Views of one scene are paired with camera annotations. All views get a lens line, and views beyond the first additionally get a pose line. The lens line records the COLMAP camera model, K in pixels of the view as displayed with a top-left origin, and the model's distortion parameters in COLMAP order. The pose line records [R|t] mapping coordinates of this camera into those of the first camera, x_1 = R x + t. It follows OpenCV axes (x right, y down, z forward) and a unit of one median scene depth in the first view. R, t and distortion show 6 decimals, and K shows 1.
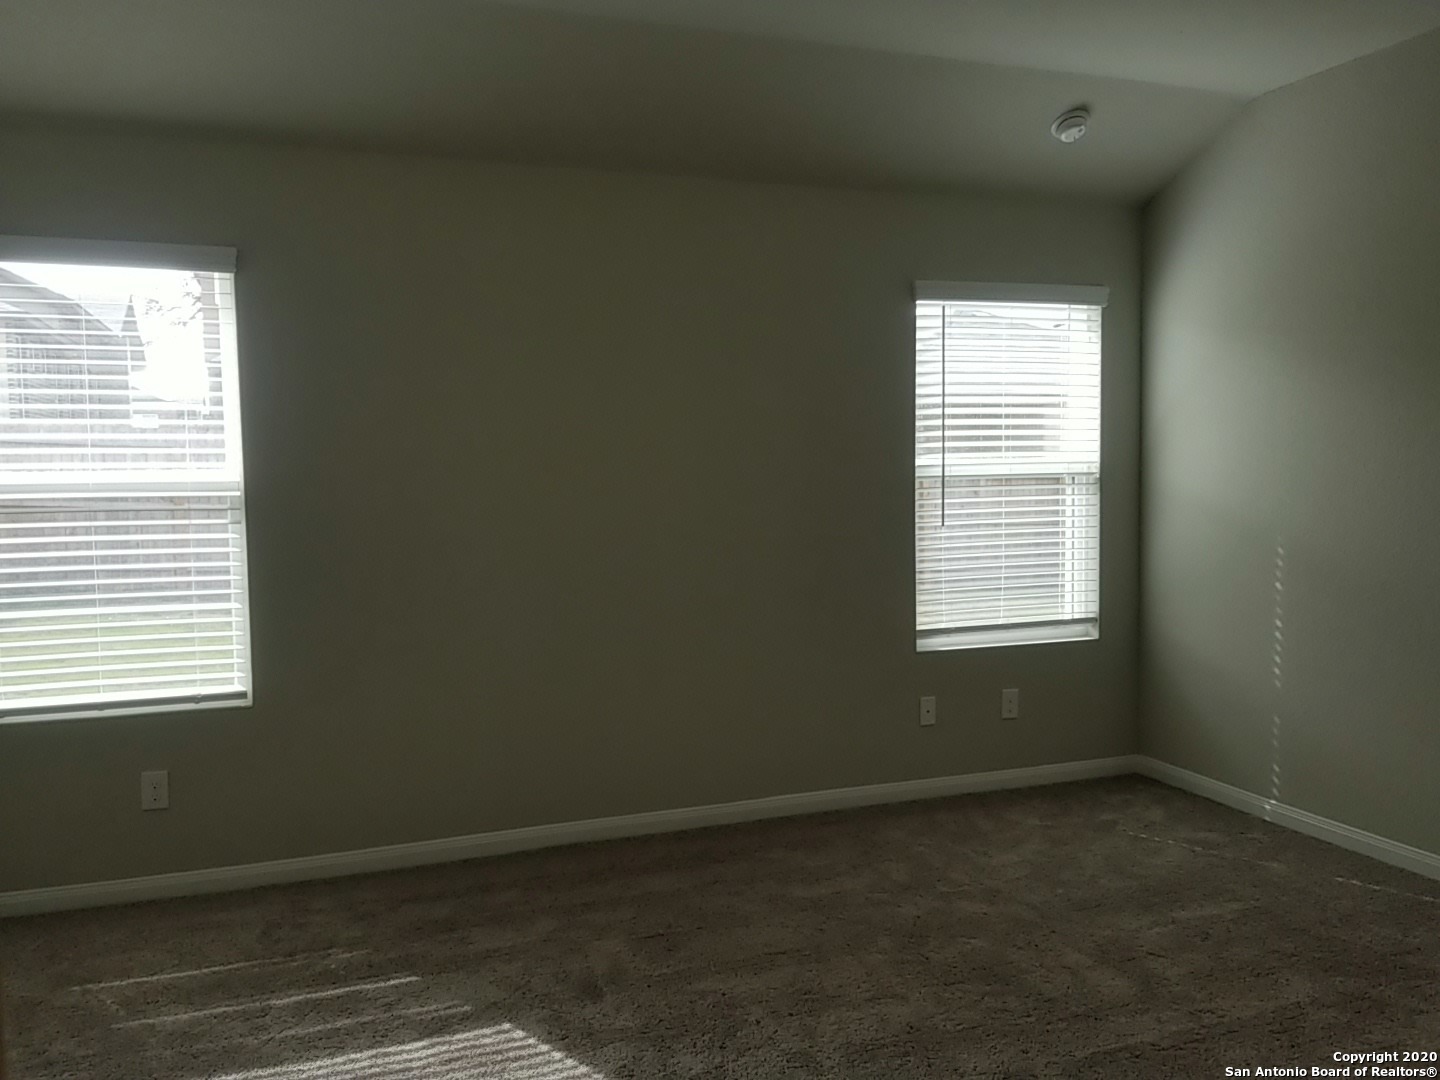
lens RADIAL K [[1128.0, 0, 709.5], [0, 1128.0, 541.0], [0, 0, 1]] dist [0.032890, -0.081844]
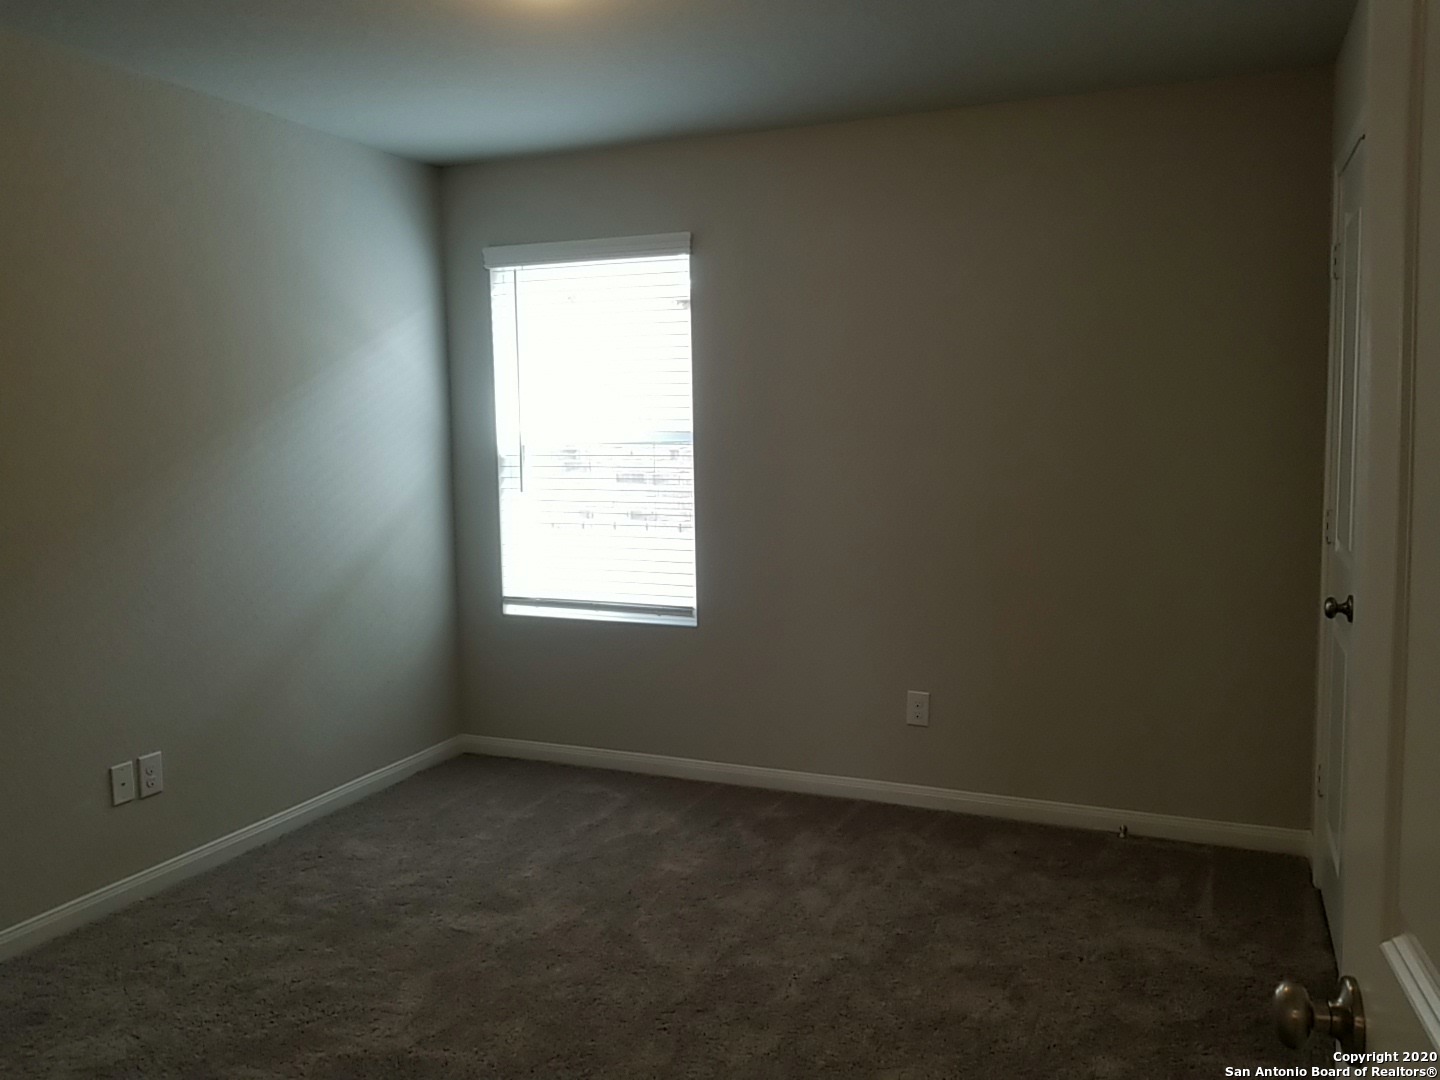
lens RADIAL K [[1128.0, 0, 713.3], [0, 1128.0, 533.2], [0, 0, 1]] dist [0.032890, -0.081844]
pose [[0.758855, 0.072601, -0.647200, 0.634444], [-0.048699, 0.997310, 0.054775, -0.026647], [0.649436, -0.010048, 0.760350, 0.230399]]
